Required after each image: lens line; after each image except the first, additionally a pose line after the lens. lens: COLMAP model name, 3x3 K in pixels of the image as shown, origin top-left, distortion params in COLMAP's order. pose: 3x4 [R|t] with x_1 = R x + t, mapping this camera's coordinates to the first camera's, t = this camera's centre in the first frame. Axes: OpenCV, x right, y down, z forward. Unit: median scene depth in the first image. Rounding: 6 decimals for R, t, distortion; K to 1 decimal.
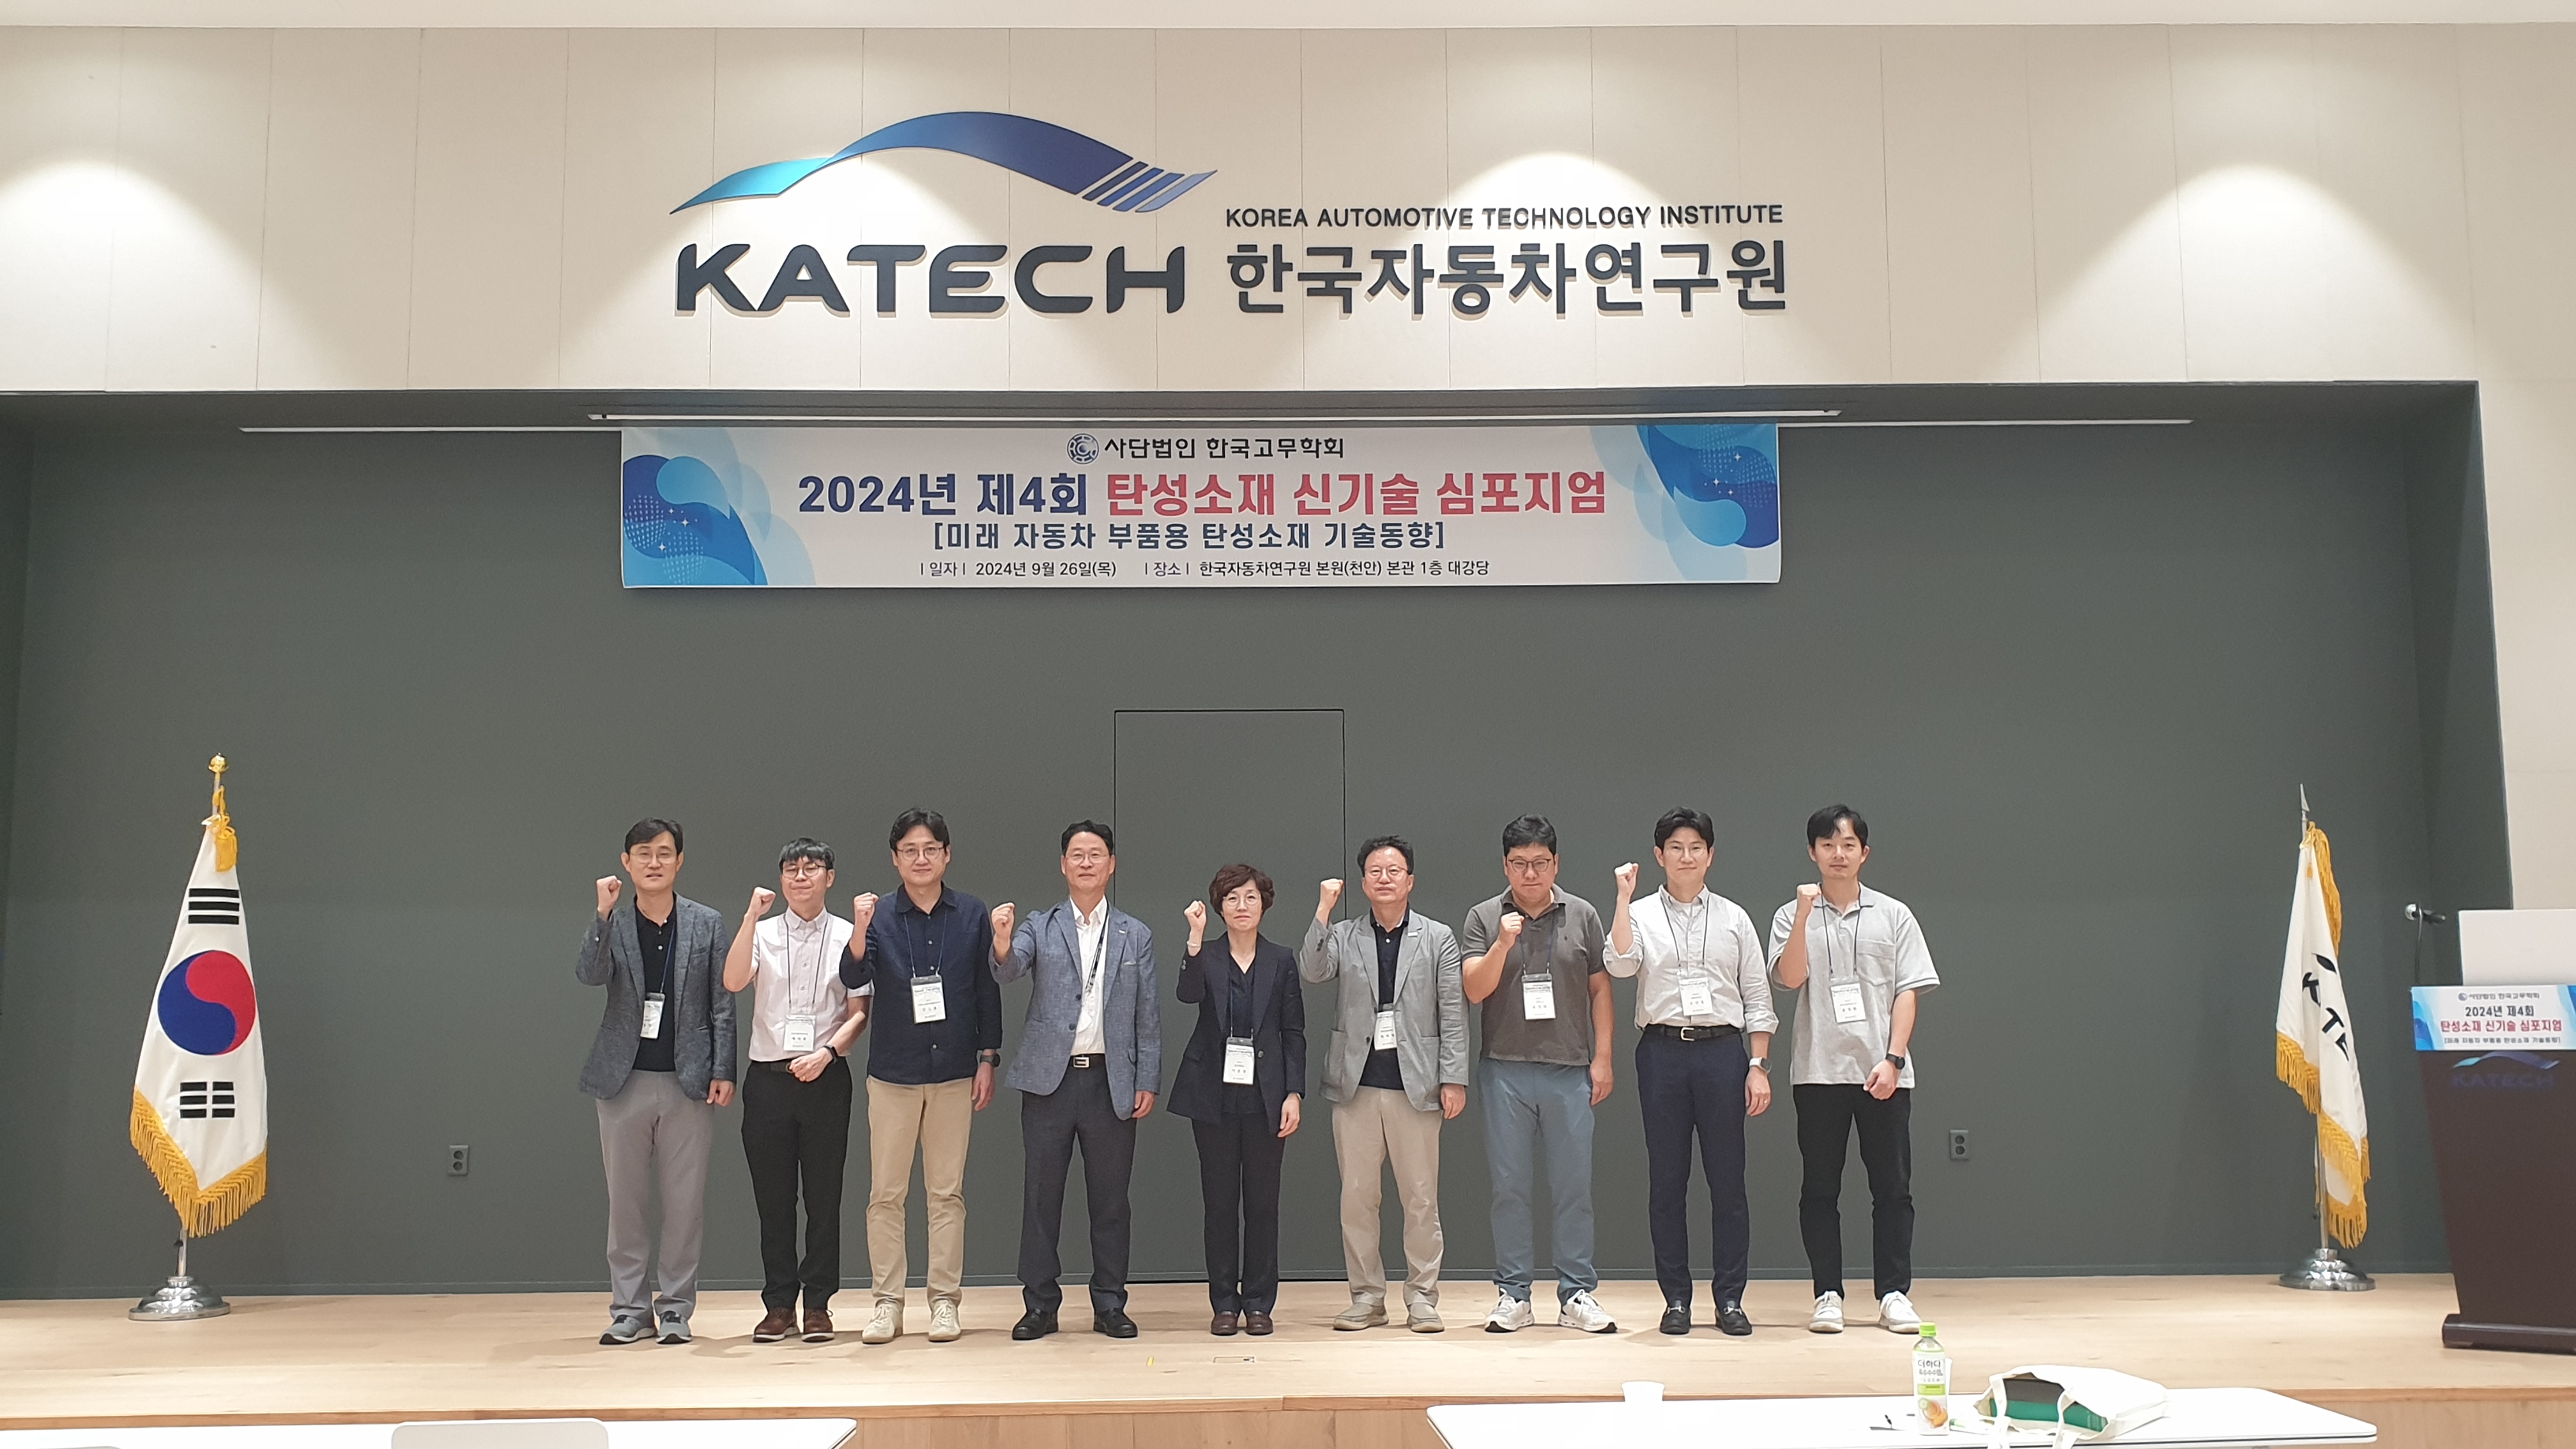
lens RADIAL K [[2122.0, 0, 1295.3], [0, 2122.0, 714.4], [0, 0, 1]] dist [0.185888, -0.342982]
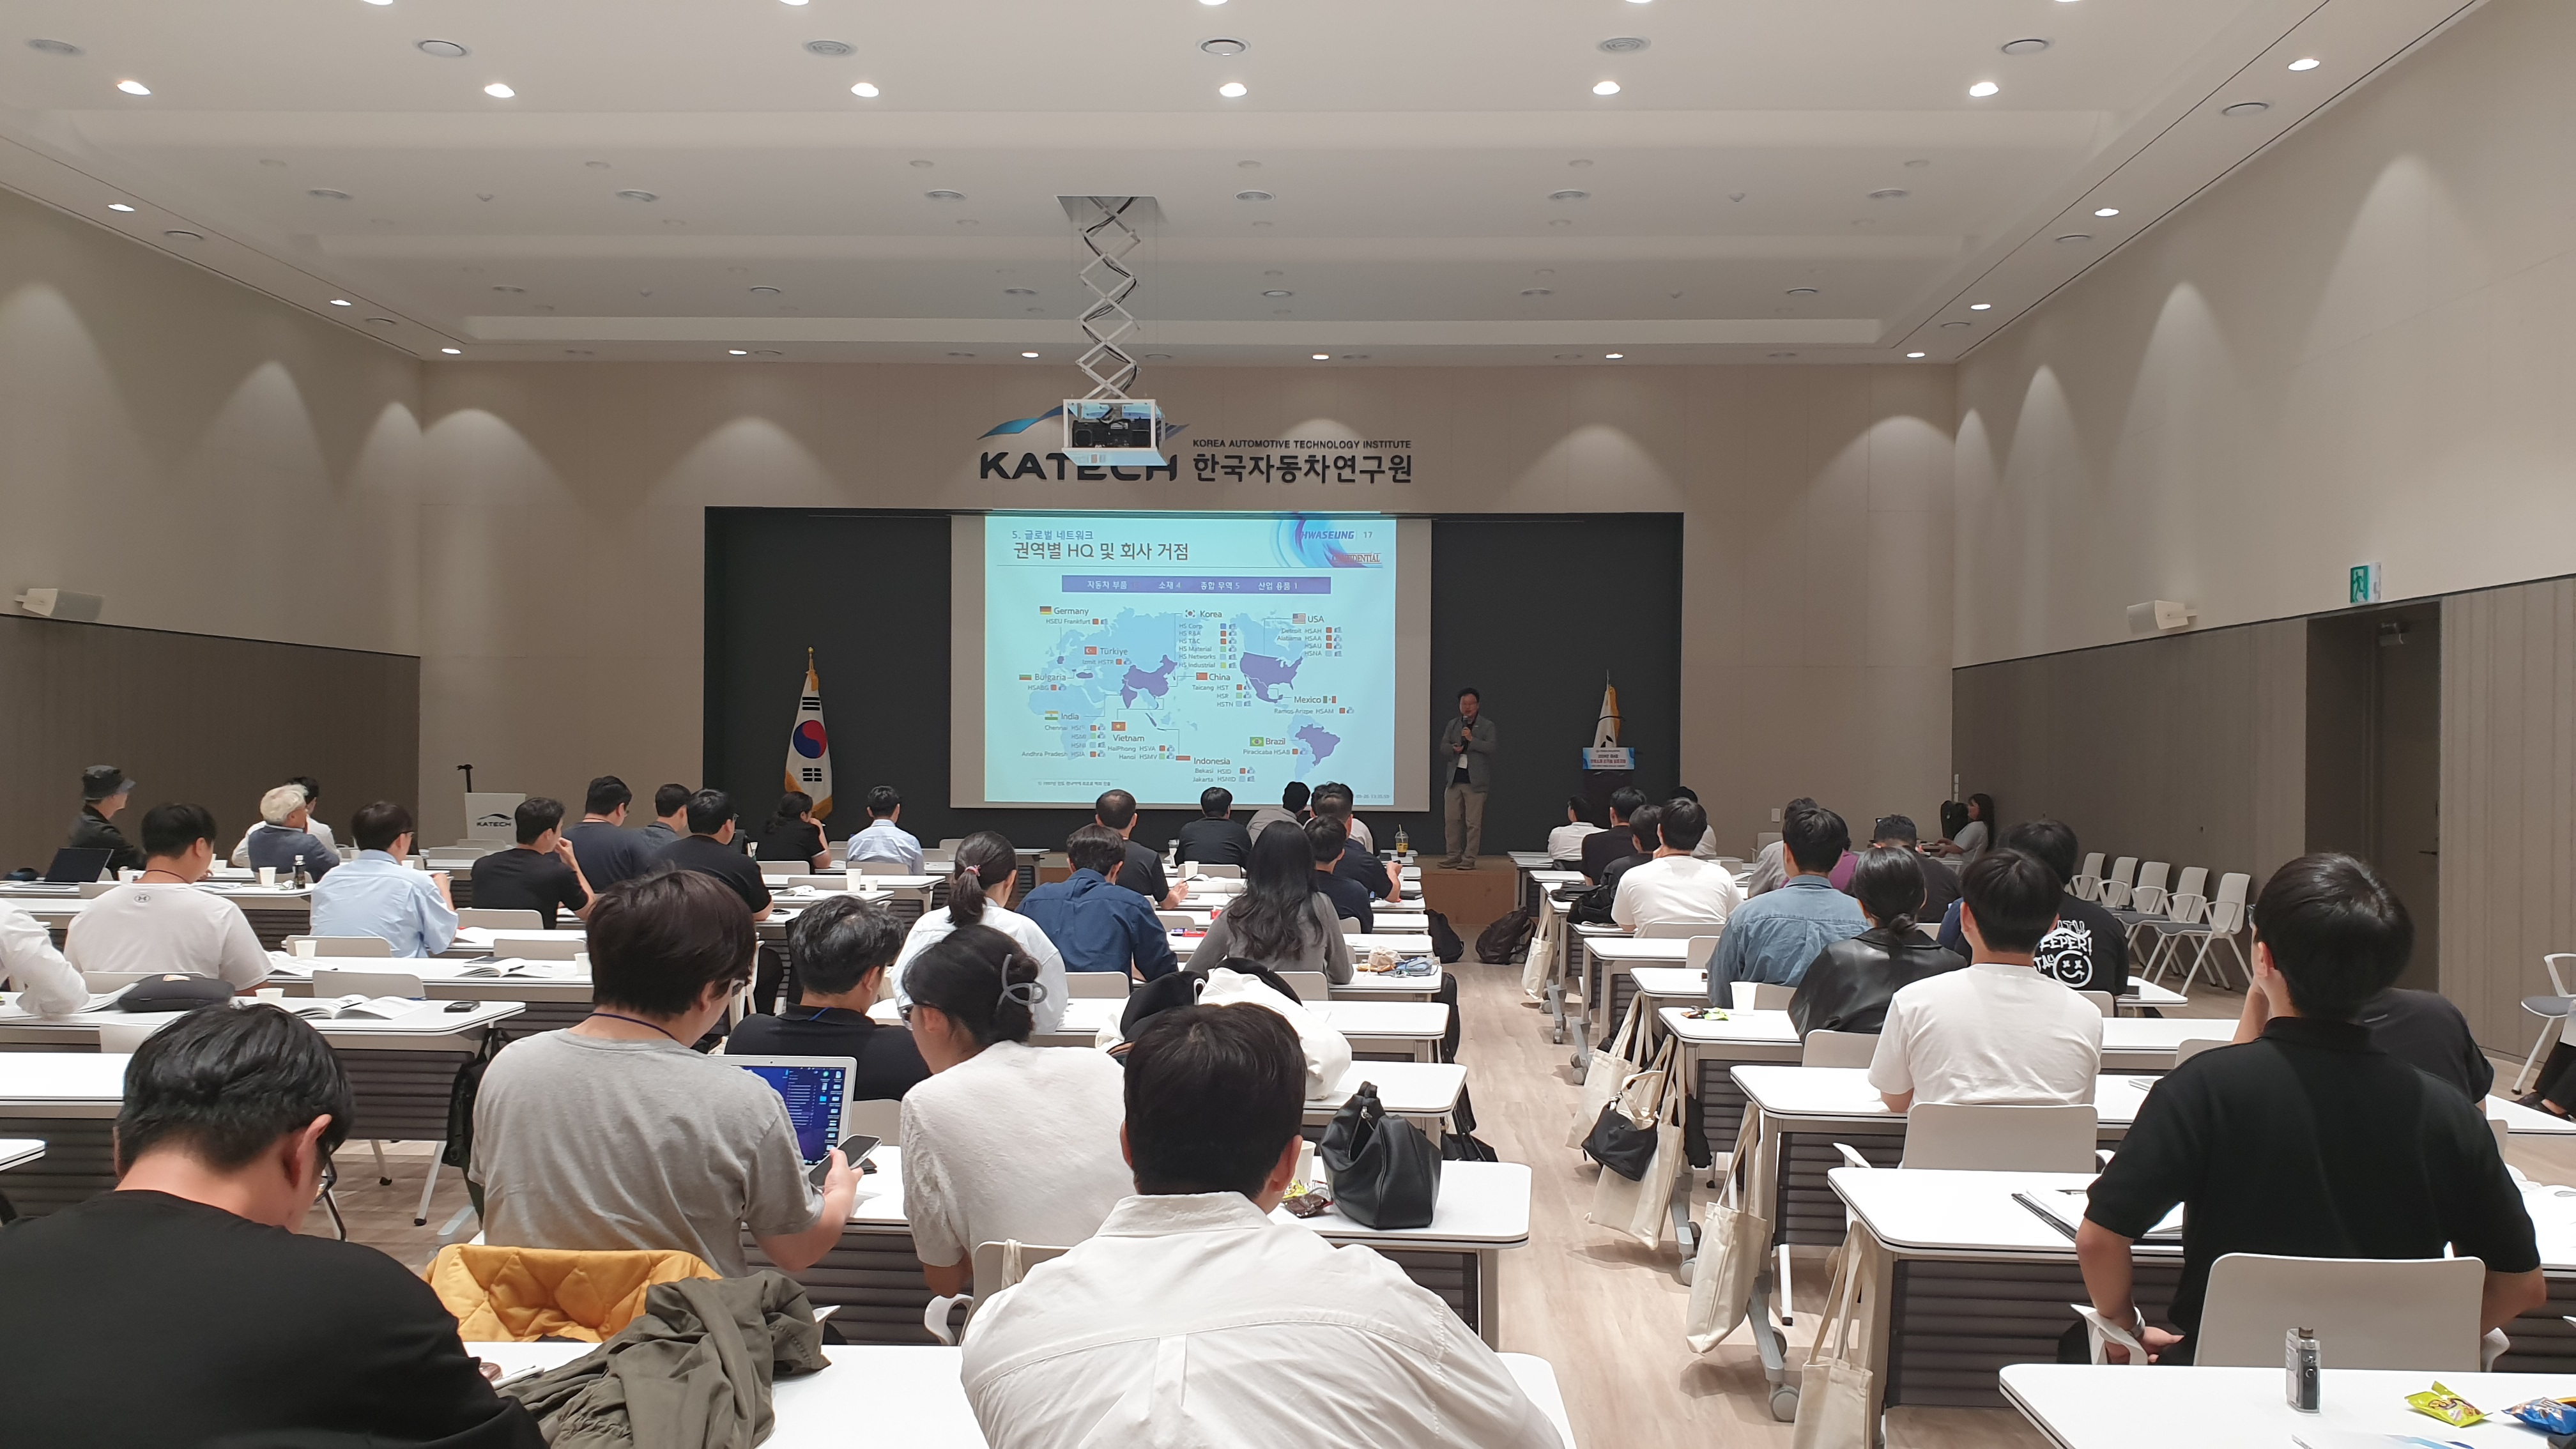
lens RADIAL K [[2114.4, 0, 1299.3], [0, 2114.4, 730.3], [0, 0, 1]] dist [0.157925, -0.259809]
pose [[0.998922, 0.015339, -0.043809, 0.210233], [-0.009761, 0.992134, 0.124802, -0.209434], [0.045379, -0.124240, 0.991214, -1.543632]]
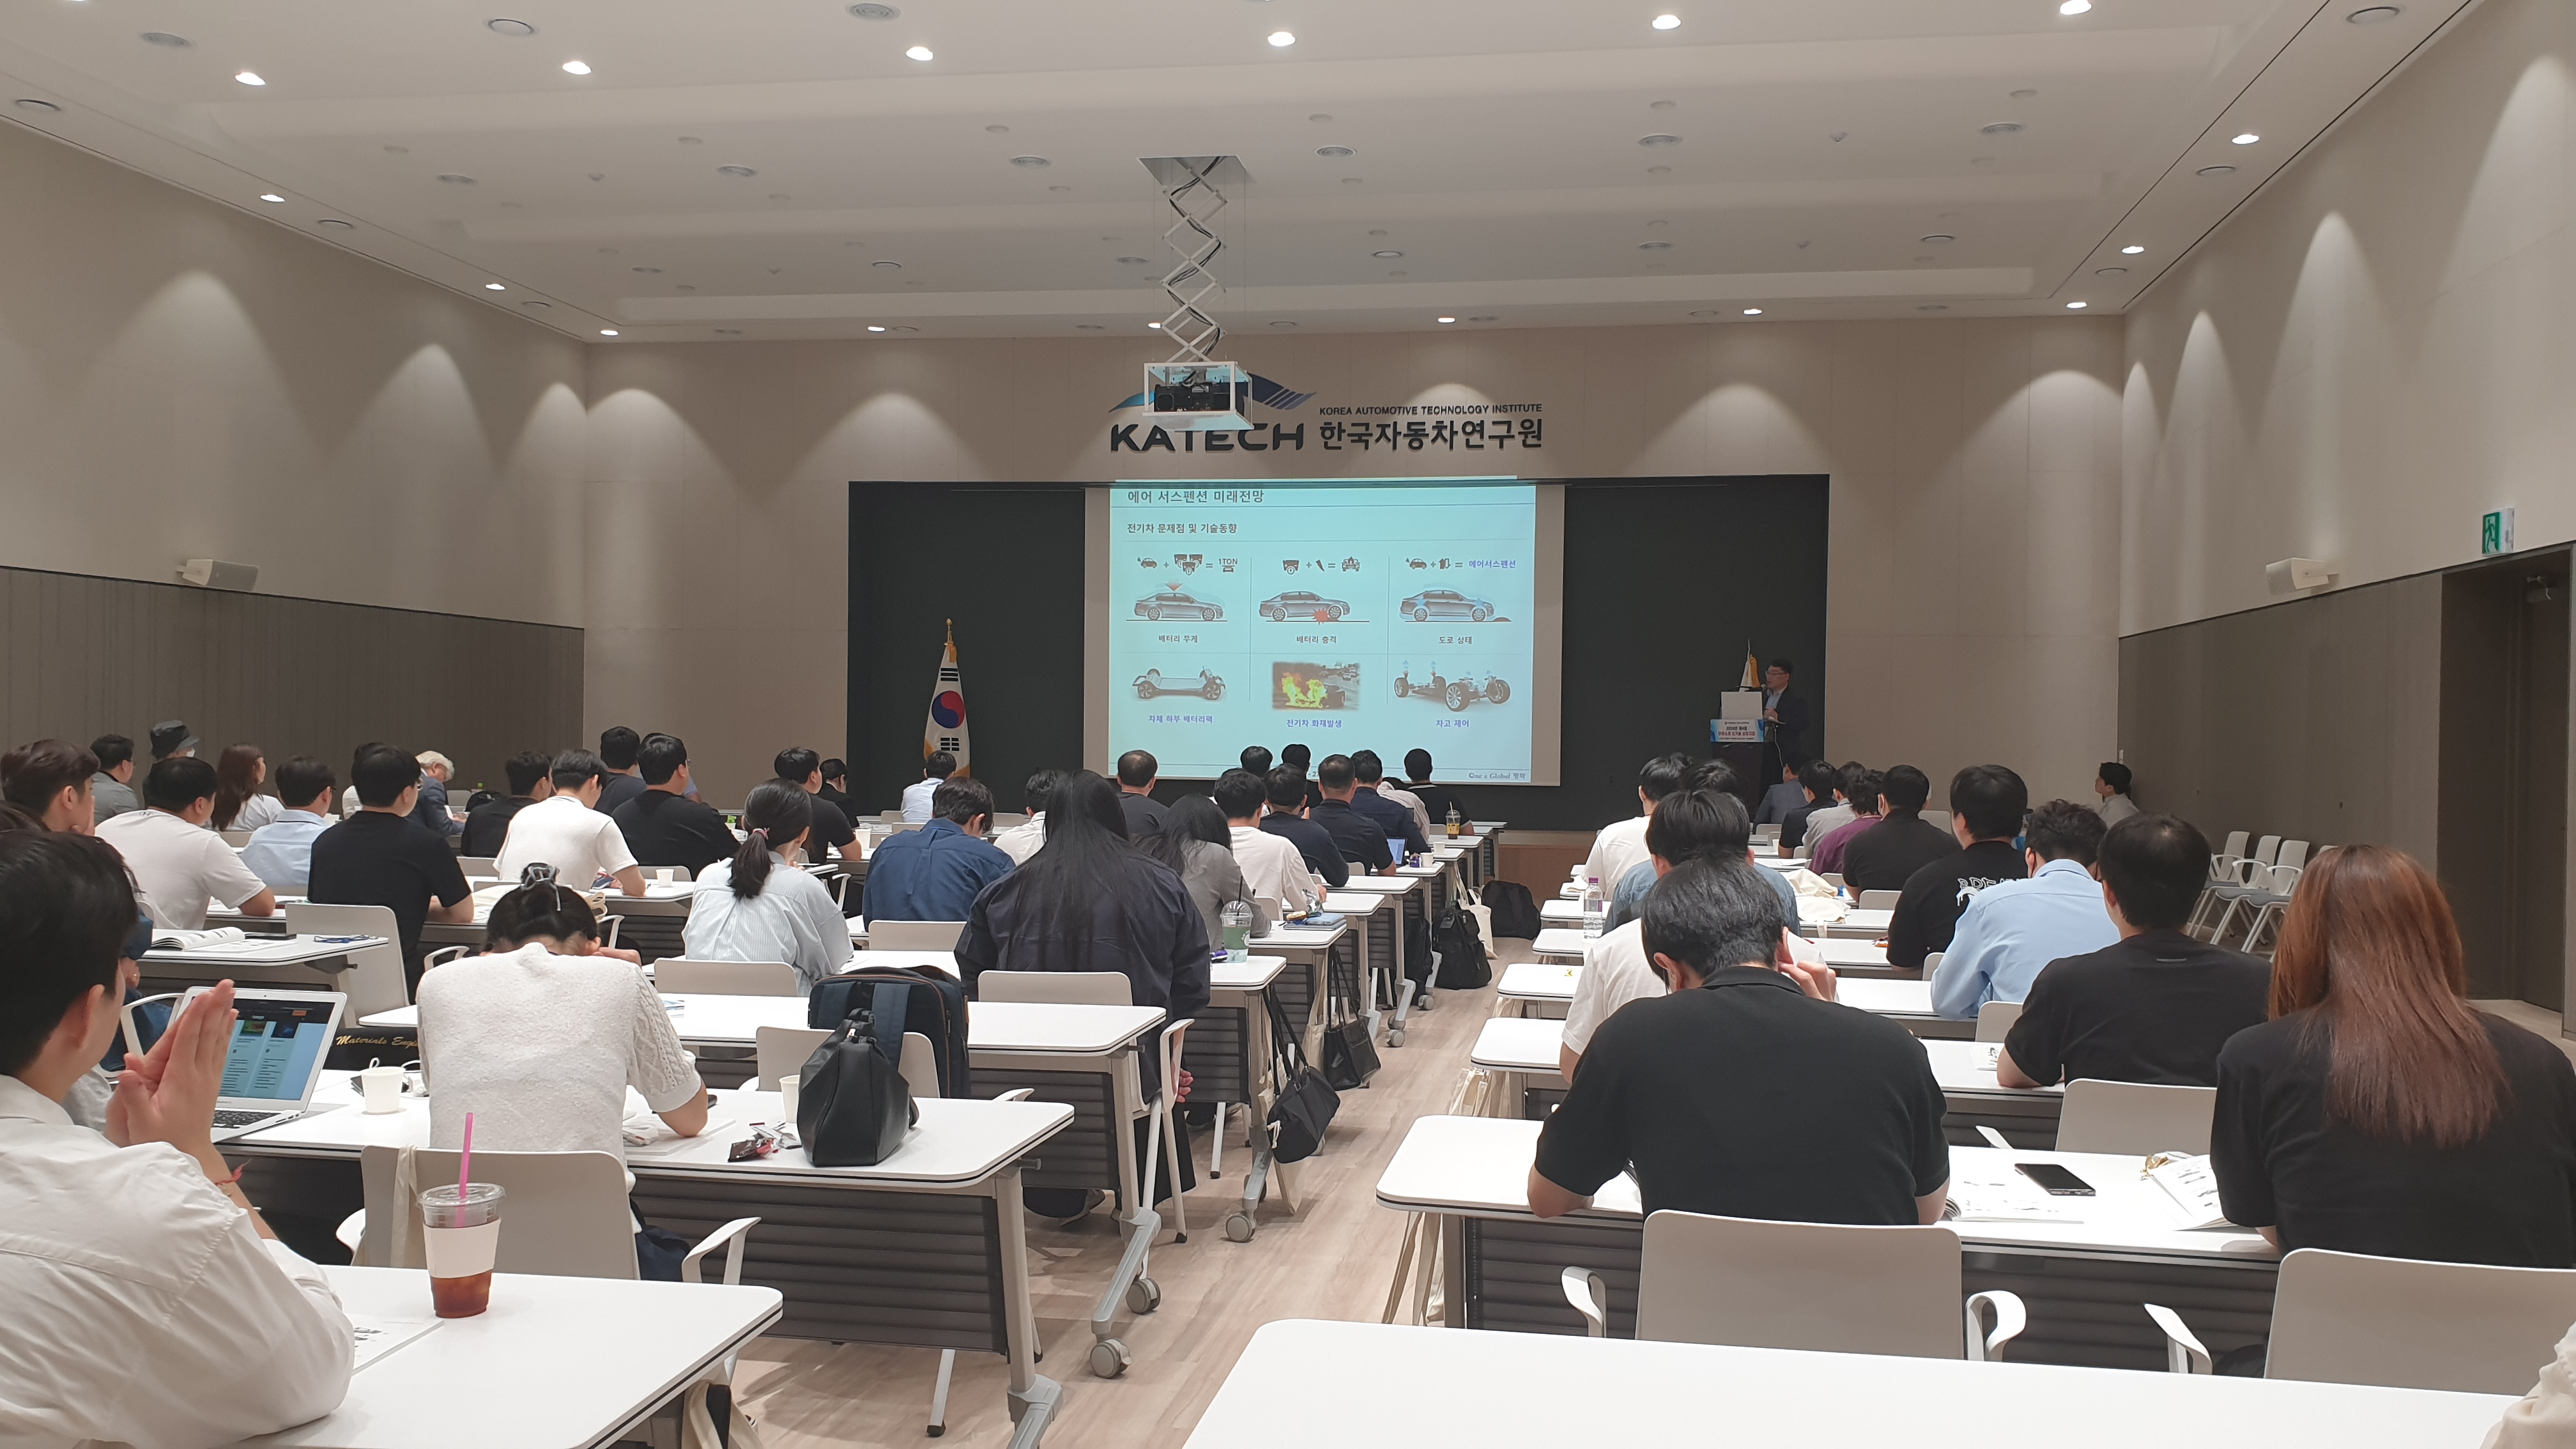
lens RADIAL K [[2114.4, 0, 1299.3], [0, 2114.4, 730.3], [0, 0, 1]] dist [0.157925, -0.259809]
pose [[0.984785, 0.019874, -0.172635, 0.383432], [0.002991, 0.991353, 0.131191, -0.187301], [0.173749, -0.129711, 0.976210, -1.495484]]
